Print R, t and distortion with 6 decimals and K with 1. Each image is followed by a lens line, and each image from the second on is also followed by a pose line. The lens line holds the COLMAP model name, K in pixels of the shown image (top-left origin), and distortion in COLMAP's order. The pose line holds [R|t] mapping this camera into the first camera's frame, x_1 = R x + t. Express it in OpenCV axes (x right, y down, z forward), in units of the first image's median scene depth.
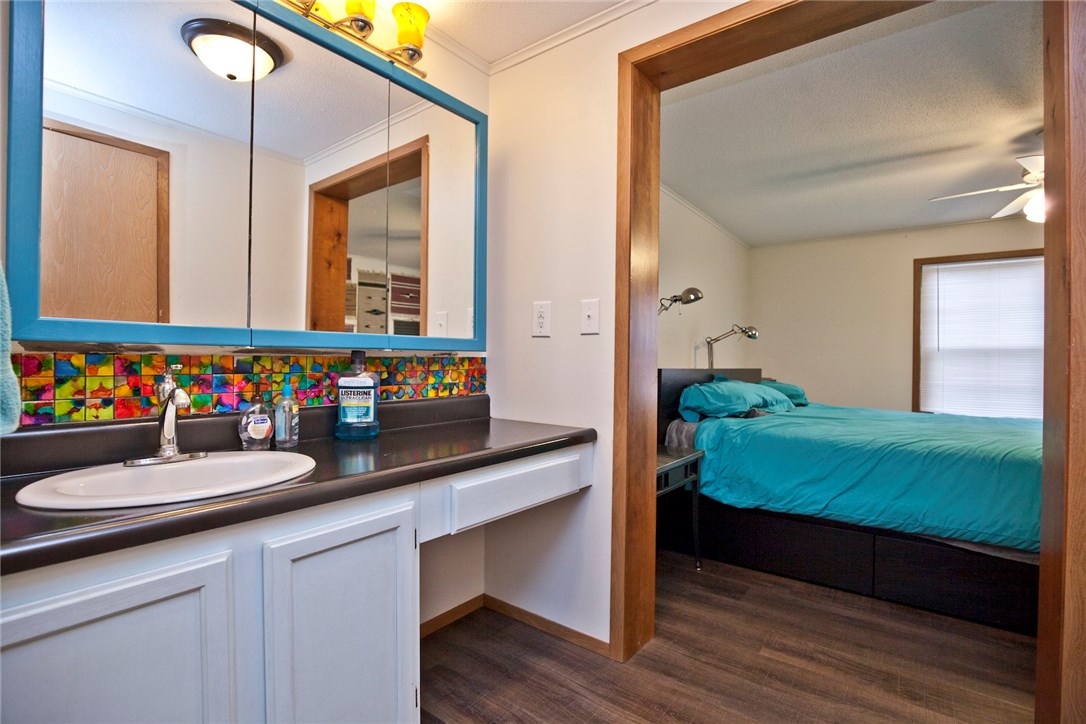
lens RADIAL K [[493.0, 0, 554.1], [0, 493.0, 360.7], [0, 0, 1]] dist [-0.028593, 0.002990]
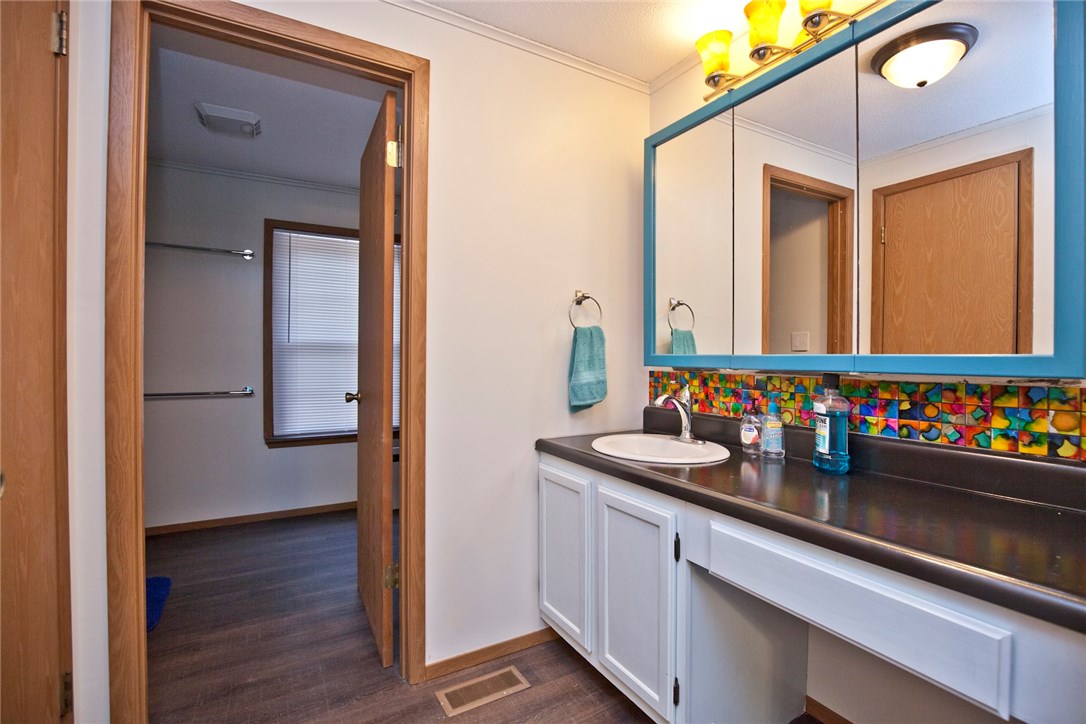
lens RADIAL K [[493.0, 0, 551.0], [0, 493.0, 361.3], [0, 0, 1]] dist [-0.028593, 0.002990]
pose [[-0.365092, 0.004157, -0.930962, 0.604974], [-0.006503, 0.999954, 0.007016, -0.044098], [0.930949, 0.008616, -0.365048, 0.818805]]
